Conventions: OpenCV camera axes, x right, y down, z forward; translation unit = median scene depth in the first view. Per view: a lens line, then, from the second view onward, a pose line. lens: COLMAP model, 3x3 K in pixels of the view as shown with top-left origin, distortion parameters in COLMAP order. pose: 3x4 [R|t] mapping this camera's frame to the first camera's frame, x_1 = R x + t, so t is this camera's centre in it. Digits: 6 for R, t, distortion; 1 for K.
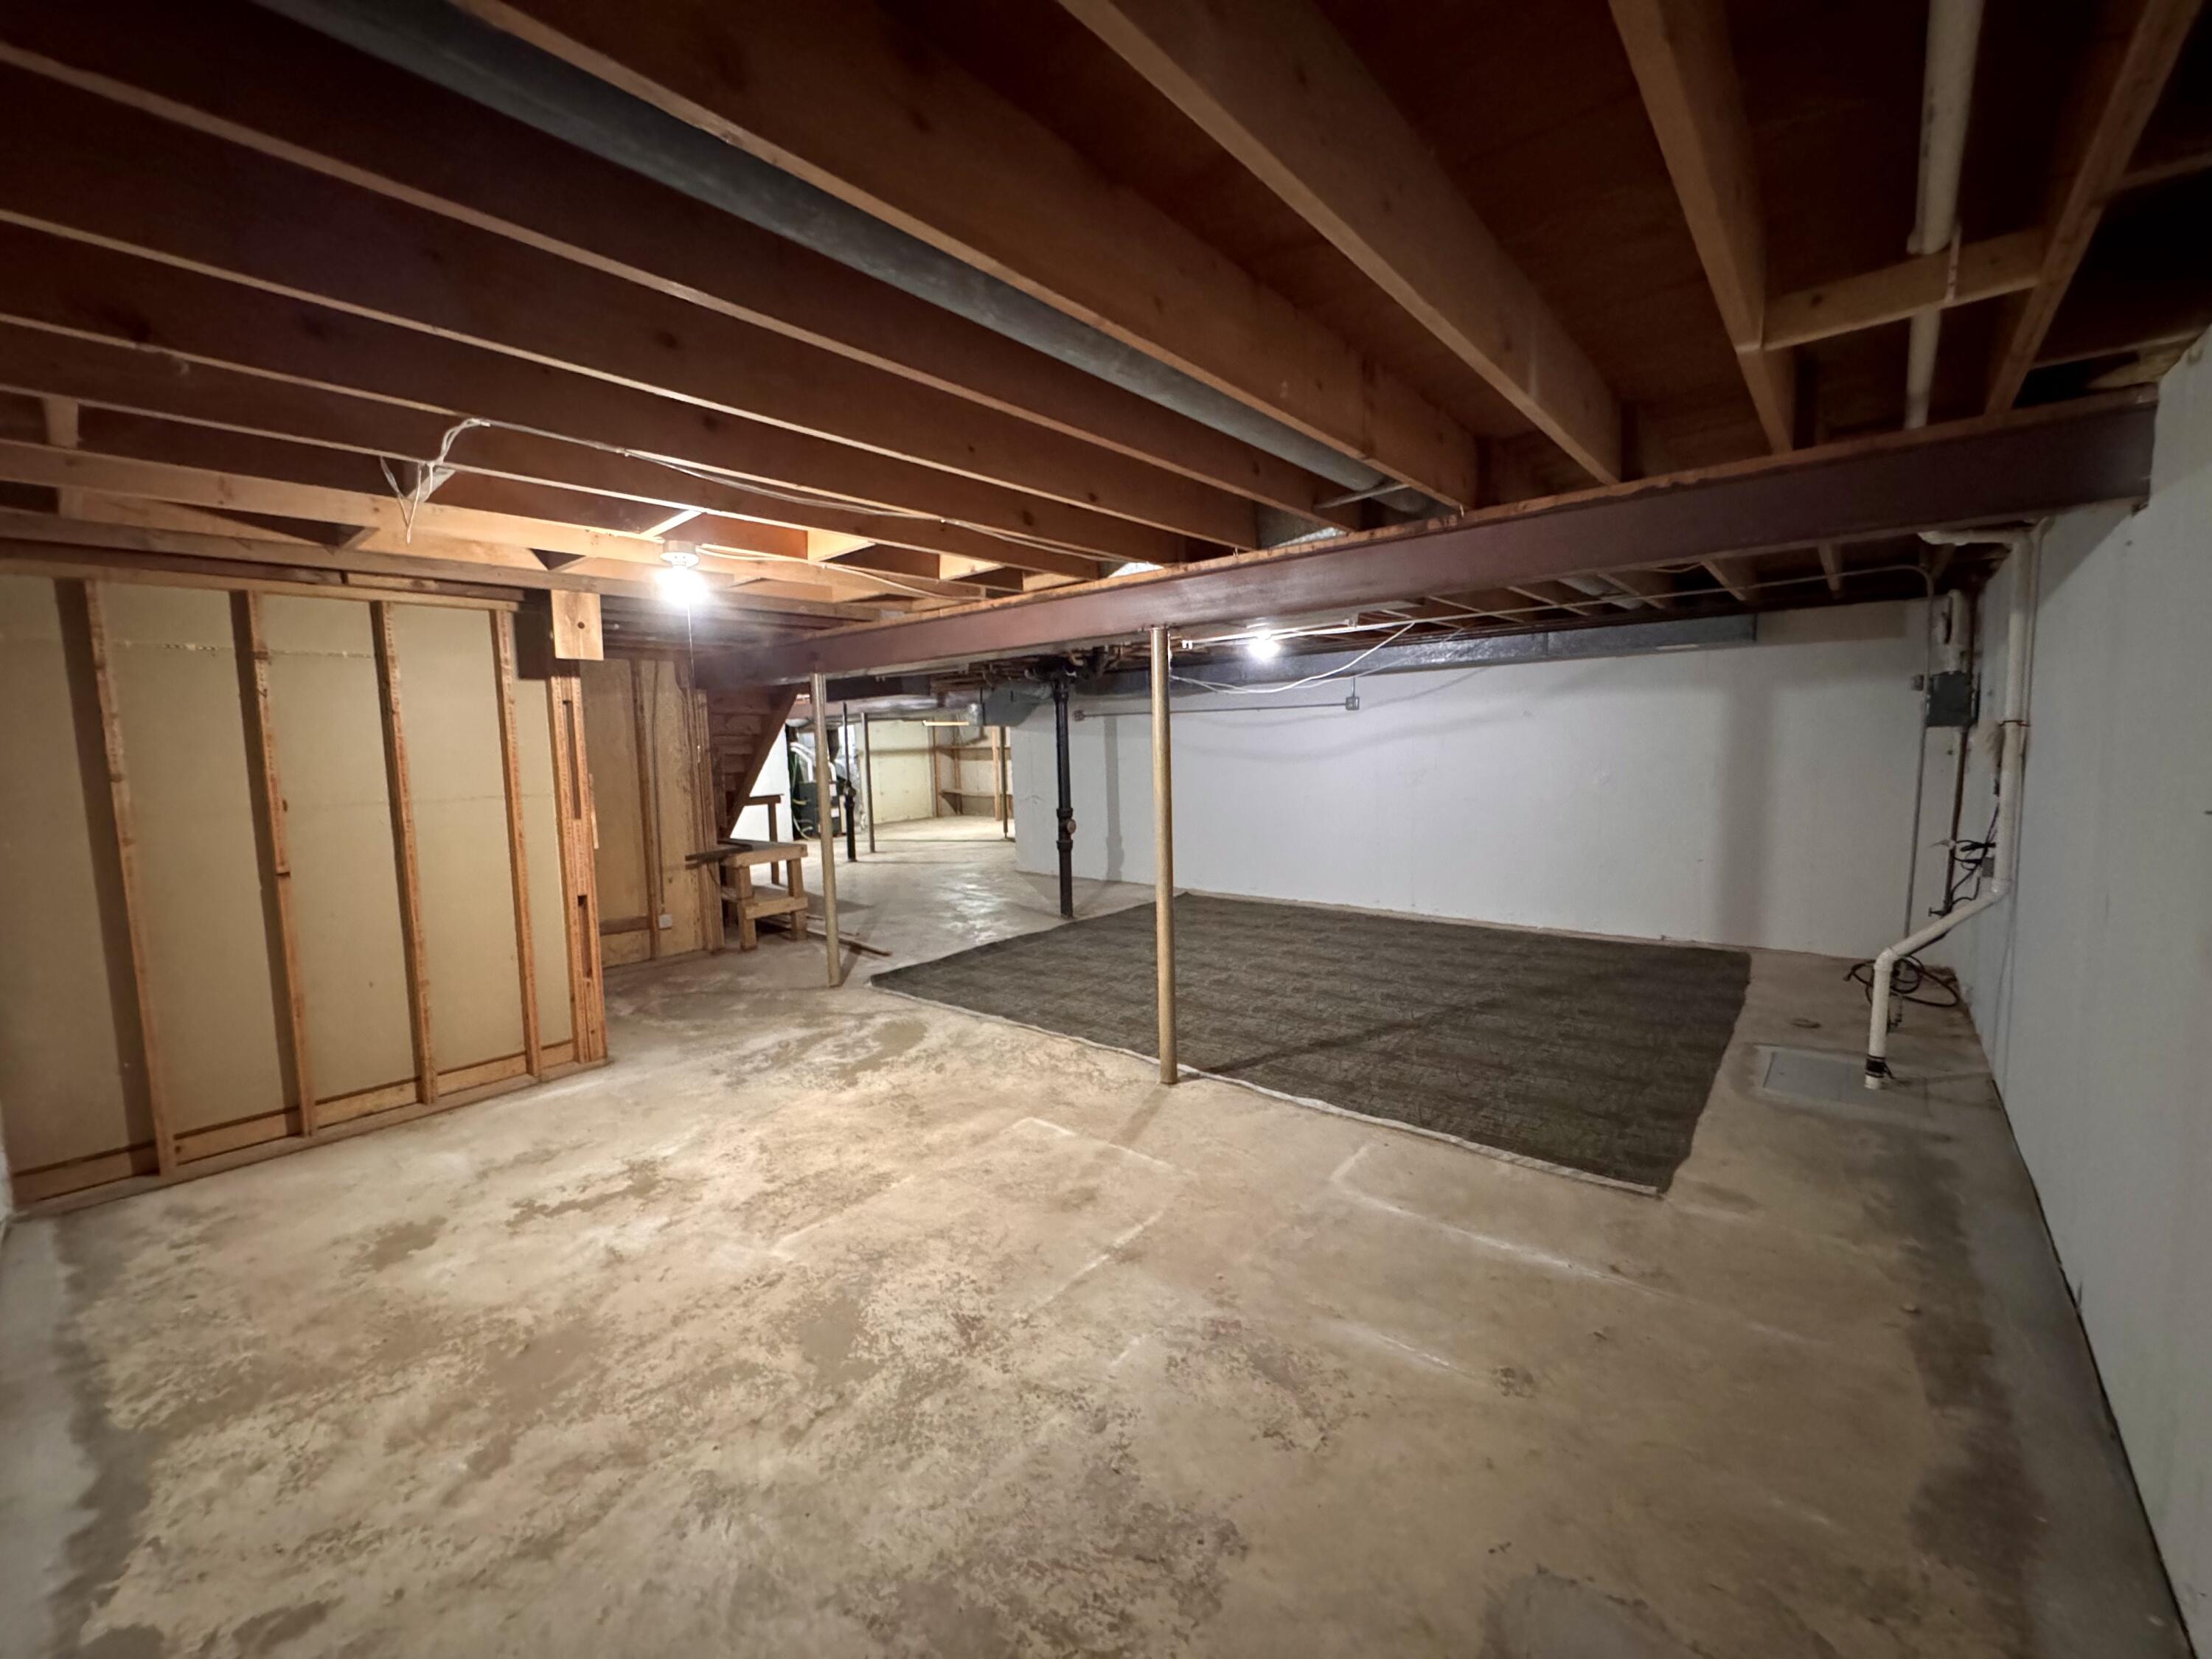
lens RADIAL K [[886.4, 0, 1101.0], [0, 886.4, 827.2], [0, 0, 1]] dist [0.011466, 0.000607]
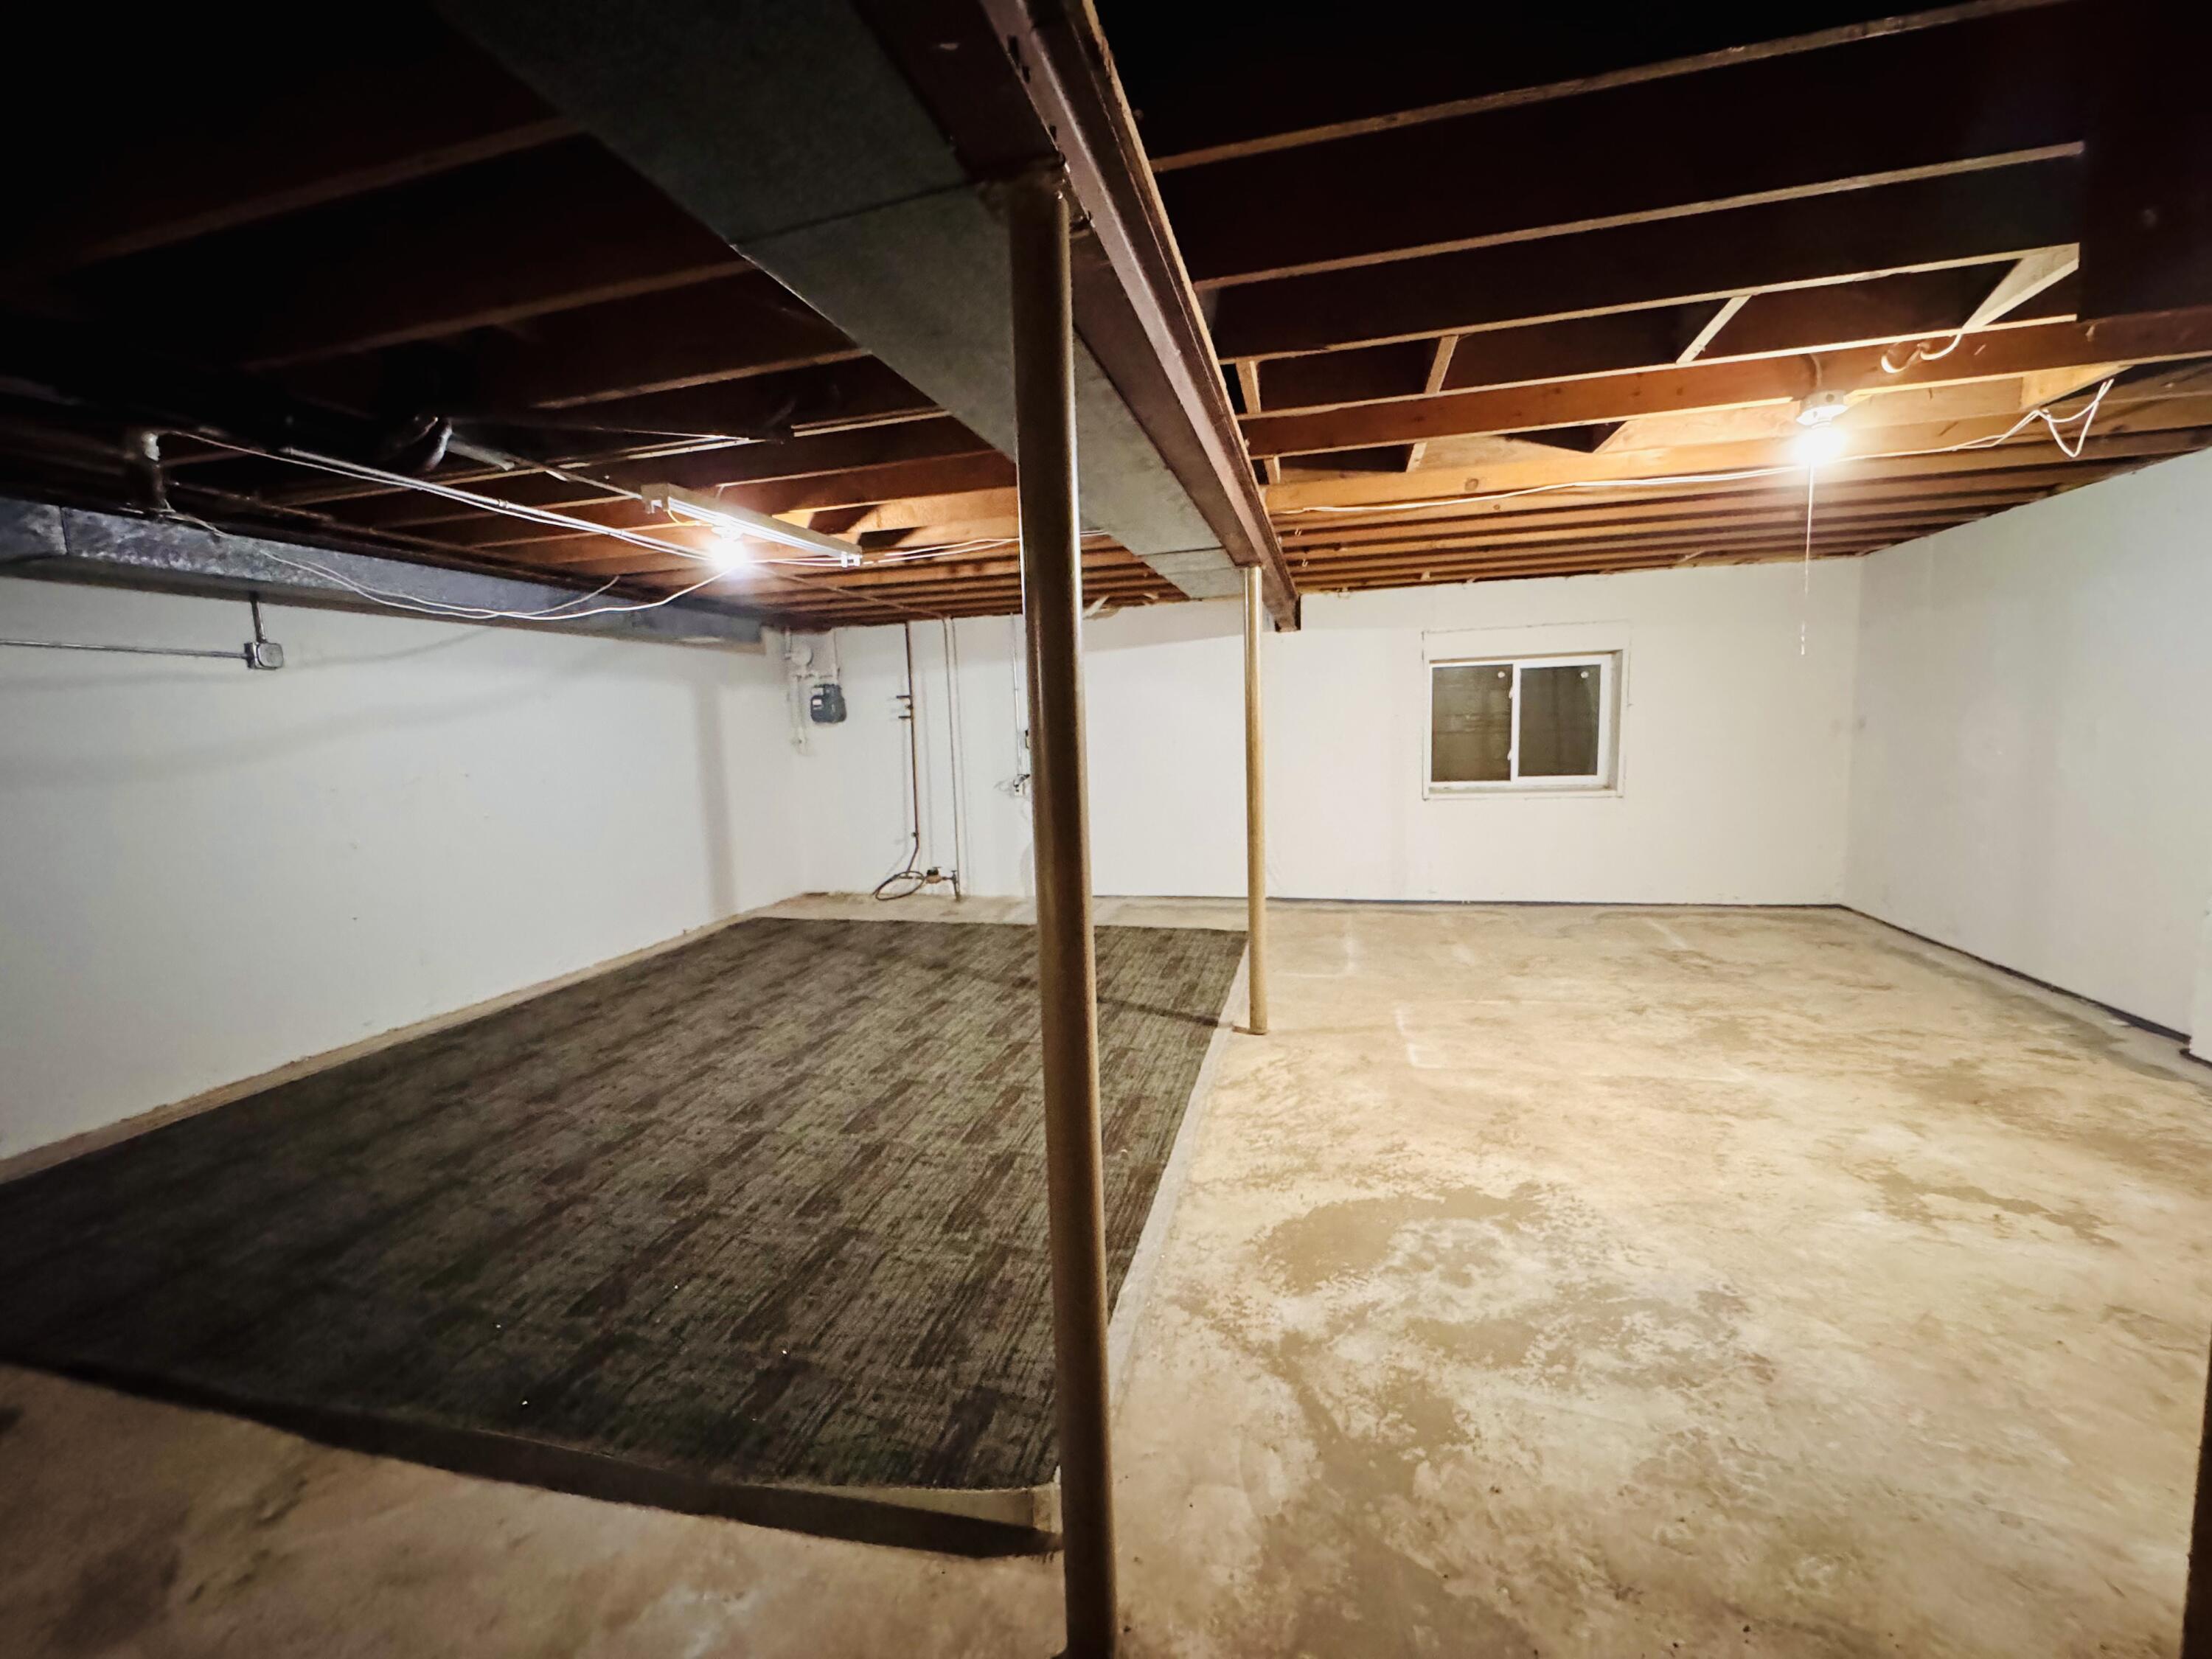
lens RADIAL K [[886.4, 0, 1097.9], [0, 886.4, 817.9], [0, 0, 1]] dist [0.011466, 0.000607]
pose [[-0.439957, -0.053679, 0.896413, -0.737411], [0.131393, 0.983621, 0.123388, -0.097295], [-0.888355, 0.172068, -0.425698, 1.575579]]
